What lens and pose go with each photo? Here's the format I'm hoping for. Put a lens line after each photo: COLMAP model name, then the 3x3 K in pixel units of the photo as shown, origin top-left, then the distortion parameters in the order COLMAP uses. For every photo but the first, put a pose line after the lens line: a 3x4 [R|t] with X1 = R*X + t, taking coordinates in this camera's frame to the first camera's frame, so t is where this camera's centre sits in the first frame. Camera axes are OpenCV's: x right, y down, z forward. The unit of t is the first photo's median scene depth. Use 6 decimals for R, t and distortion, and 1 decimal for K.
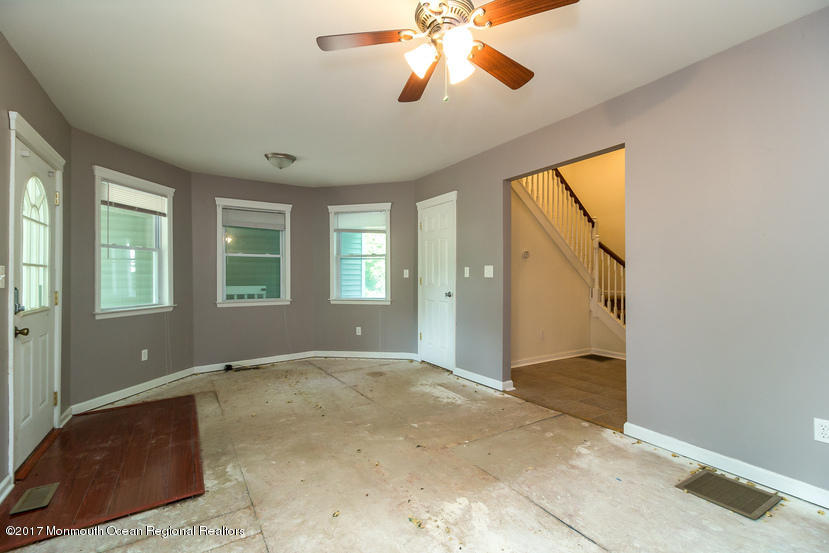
lens RADIAL K [[374.6, 0, 411.1], [0, 374.6, 276.1], [0, 0, 1]] dist [0.017313, -0.009666]
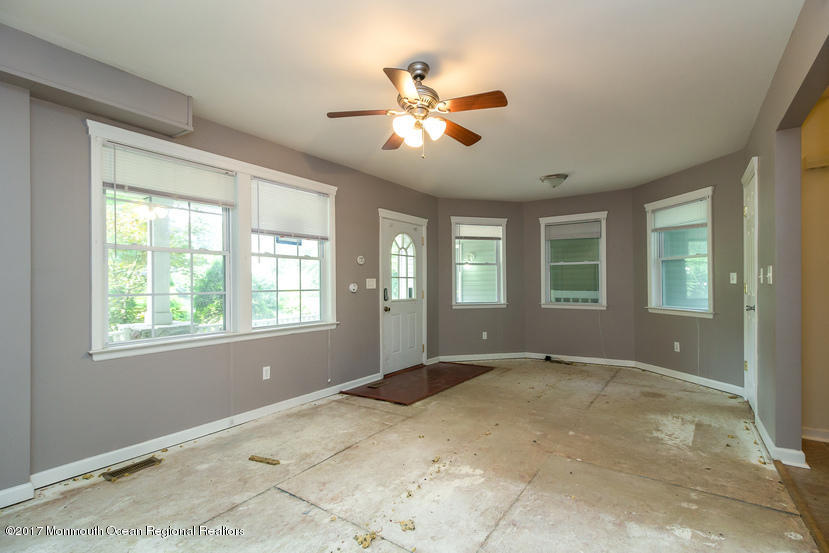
lens RADIAL K [[374.6, 0, 411.1], [0, 374.6, 276.1], [0, 0, 1]] dist [0.017313, -0.009666]
pose [[0.392589, -0.017378, -0.919550, 0.617021], [0.006263, 0.999849, -0.016221, -0.002778], [0.919693, 0.000609, 0.392638, 0.178702]]
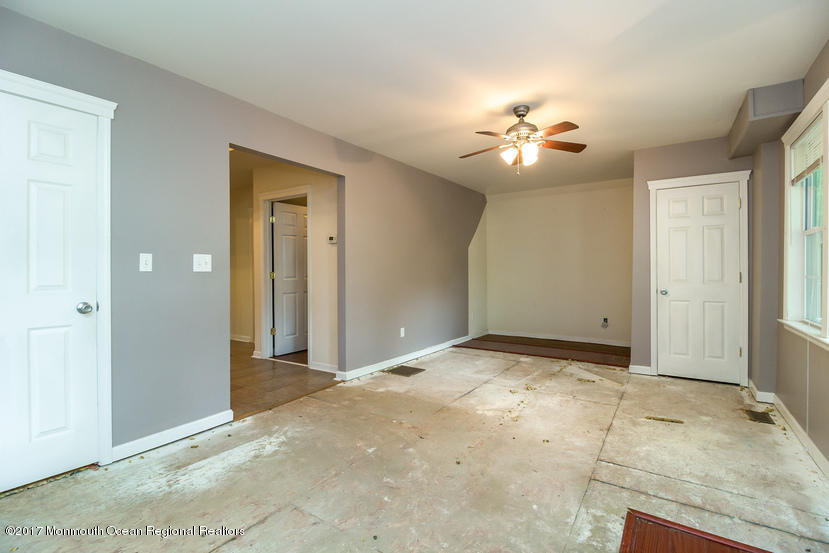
lens RADIAL K [[391.9, 0, 414.5], [0, 391.9, 276.5], [0, 0, 1]] dist [0.000193, -0.011909]
pose [[-0.425791, -0.009571, 0.904771, -0.649119], [0.003200, 0.999922, 0.012083, 0.005515], [-0.904816, 0.008040, -0.425727, 1.031176]]
